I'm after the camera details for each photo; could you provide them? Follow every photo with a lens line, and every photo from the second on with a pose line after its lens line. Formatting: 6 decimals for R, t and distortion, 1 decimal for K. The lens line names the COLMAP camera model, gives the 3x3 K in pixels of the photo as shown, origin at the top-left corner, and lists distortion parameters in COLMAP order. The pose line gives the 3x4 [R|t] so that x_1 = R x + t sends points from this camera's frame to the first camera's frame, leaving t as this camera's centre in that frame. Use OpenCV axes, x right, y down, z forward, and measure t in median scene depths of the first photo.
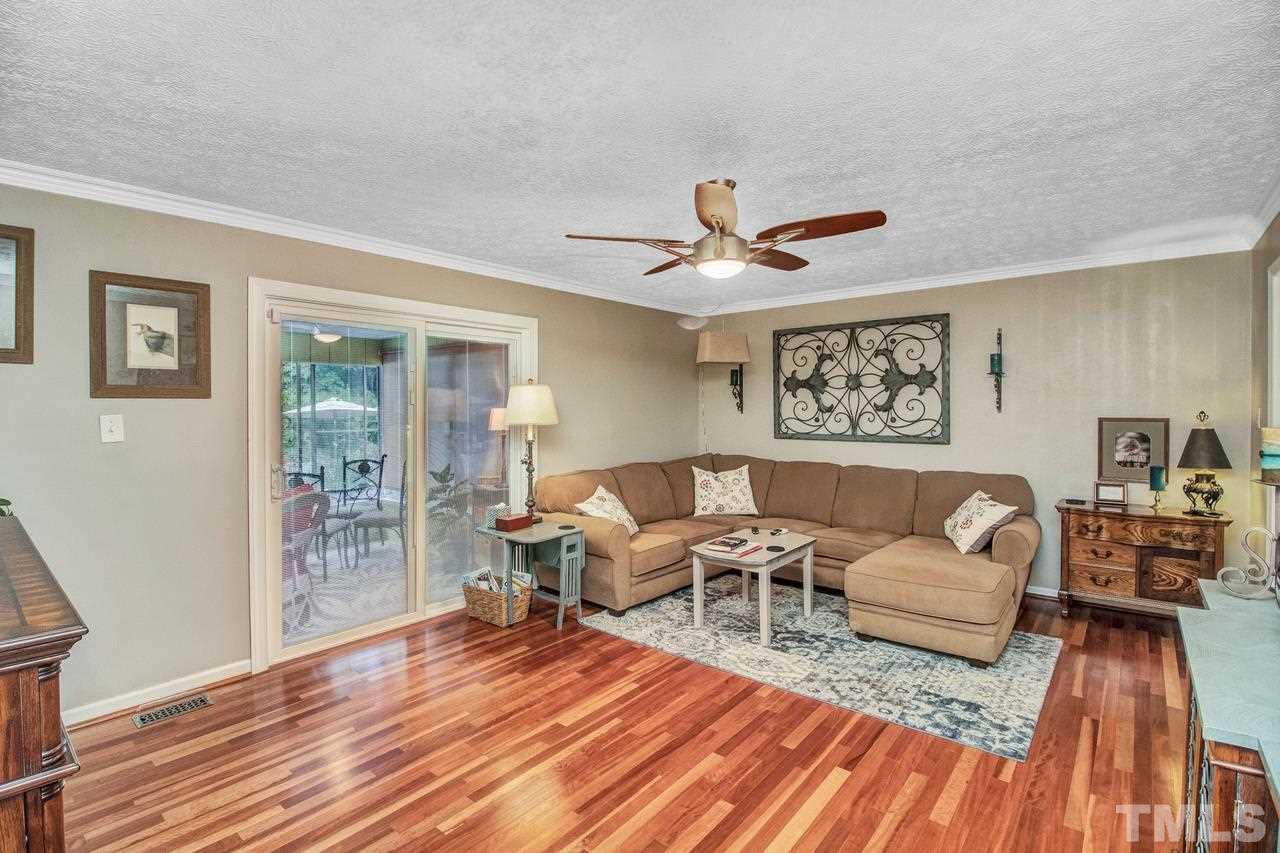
lens RADIAL K [[591.6, 0, 637.0], [0, 591.6, 412.5], [0, 0, 1]] dist [-0.001623, -0.000549]
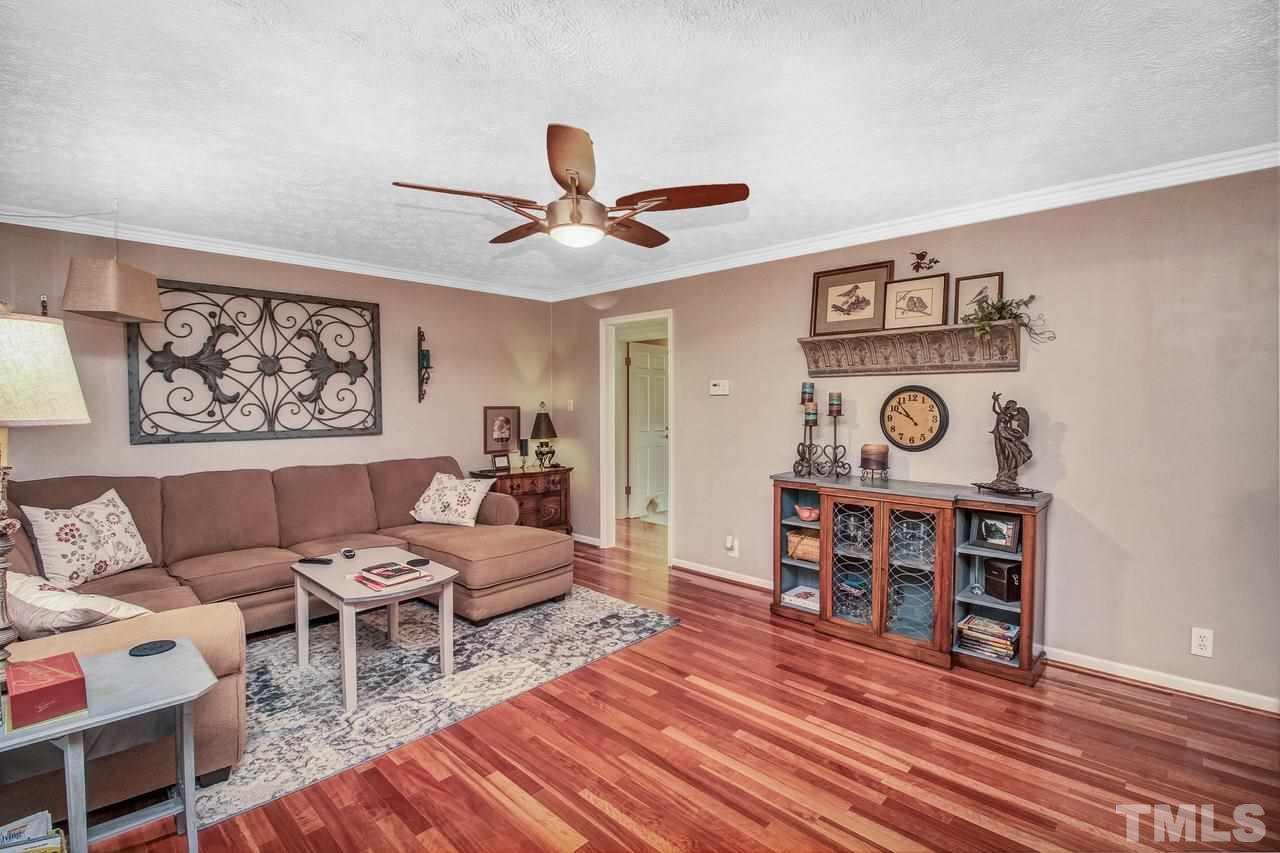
lens RADIAL K [[591.6, 0, 637.0], [0, 591.6, 412.5], [0, 0, 1]] dist [-0.001623, -0.000549]
pose [[0.070173, -0.007805, 0.997504, -0.519618], [0.013808, 0.999881, 0.006853, 0.017949], [-0.997439, 0.013293, 0.070272, 0.579162]]
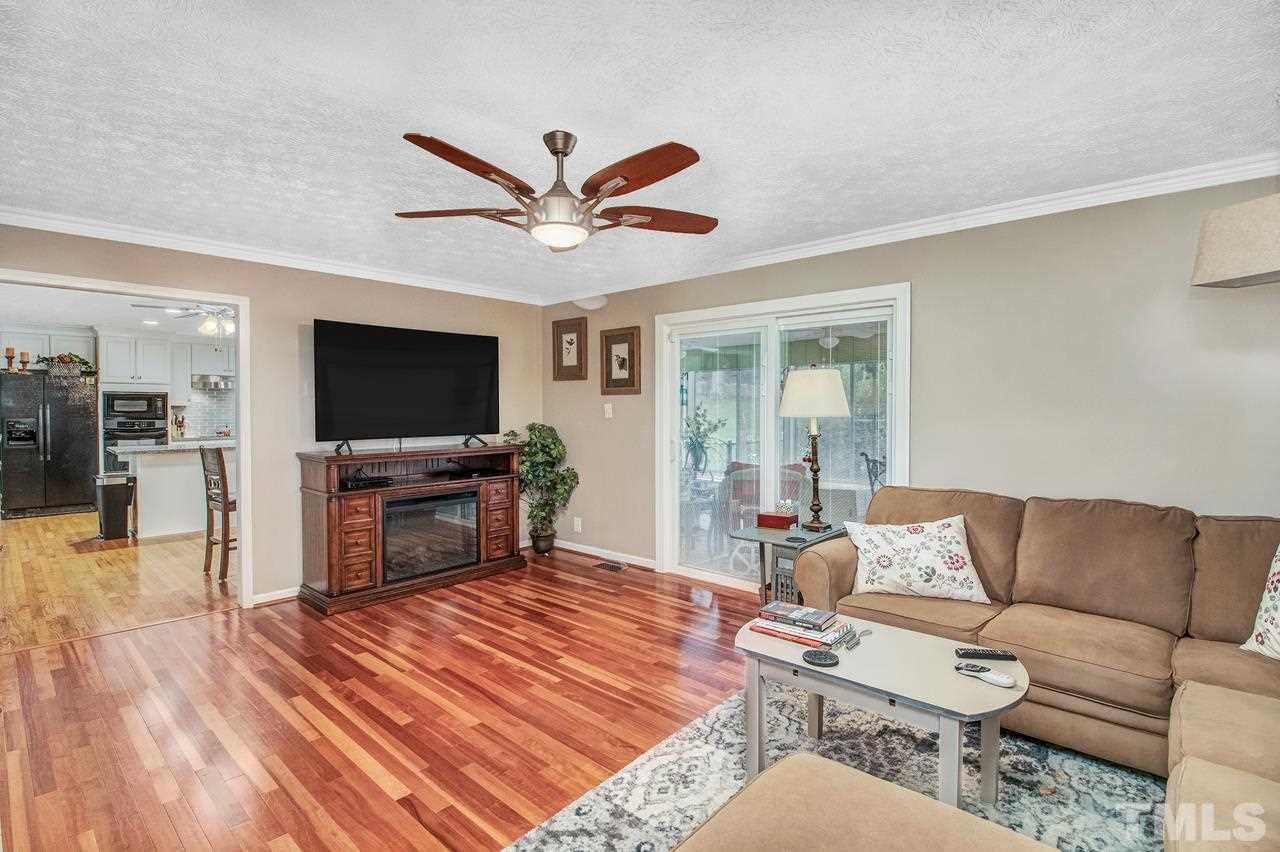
lens RADIAL K [[591.6, 0, 637.0], [0, 591.6, 412.0], [0, 0, 1]] dist [-0.001623, -0.000549]
pose [[-0.030248, -0.000884, -0.999542, 0.691588], [-0.019288, 0.999814, -0.000300, 0.019579], [0.999356, 0.019270, -0.030259, 0.776950]]
